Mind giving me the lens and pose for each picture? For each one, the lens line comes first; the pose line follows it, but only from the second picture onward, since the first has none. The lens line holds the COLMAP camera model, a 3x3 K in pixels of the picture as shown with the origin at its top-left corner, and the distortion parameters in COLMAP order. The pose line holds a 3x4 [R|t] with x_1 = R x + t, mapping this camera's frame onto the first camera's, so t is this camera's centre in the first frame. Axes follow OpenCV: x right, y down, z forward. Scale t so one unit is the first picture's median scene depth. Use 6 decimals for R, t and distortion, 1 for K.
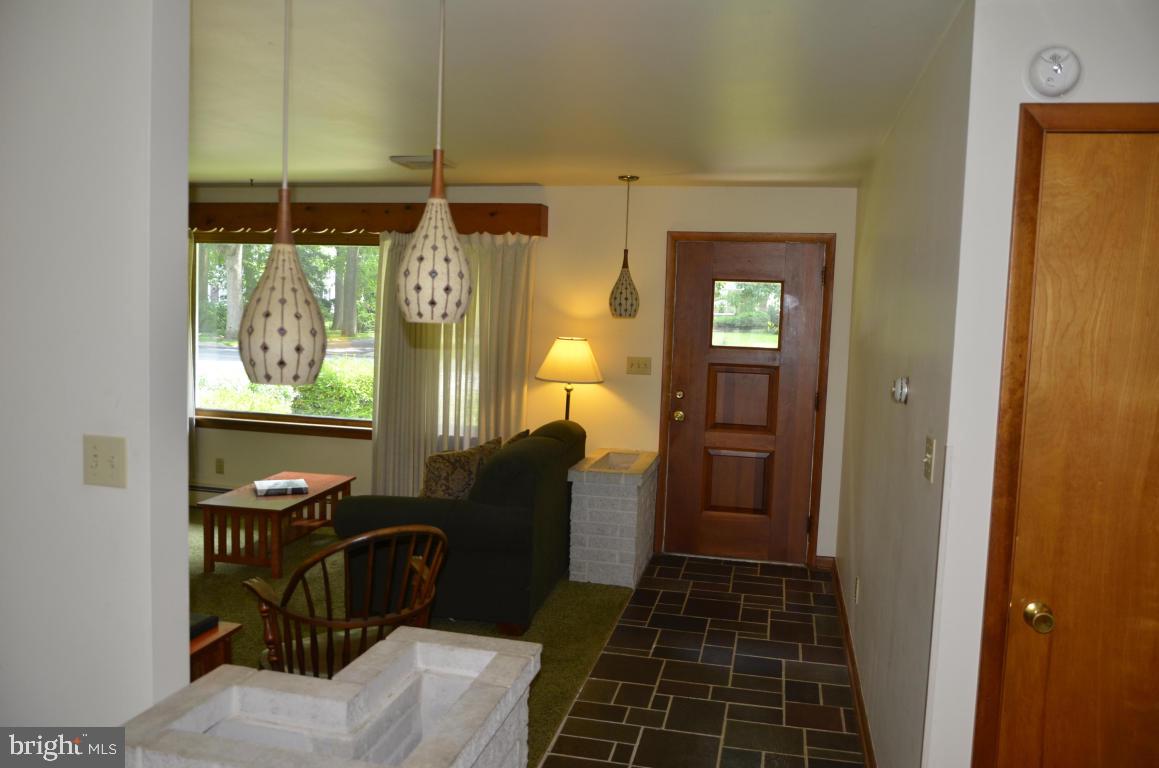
lens RADIAL K [[896.4, 0, 577.5], [0, 896.4, 384.2], [0, 0, 1]] dist [-0.026868, 0.002541]
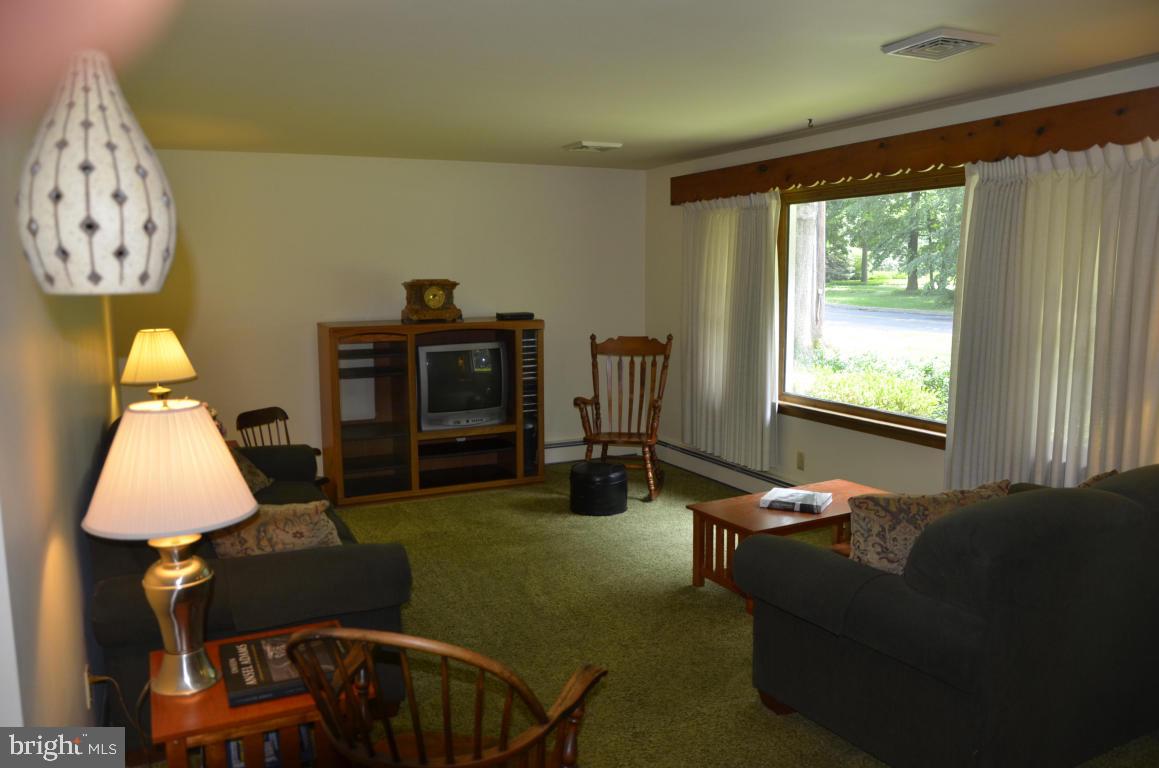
lens RADIAL K [[896.4, 0, 584.7], [0, 896.4, 387.9], [0, 0, 1]] dist [-0.026868, 0.002541]
pose [[0.655738, 0.053460, -0.753093, 0.135007], [-0.027598, 0.998521, 0.046852, -0.016509], [0.754484, -0.009939, 0.656243, 0.309698]]
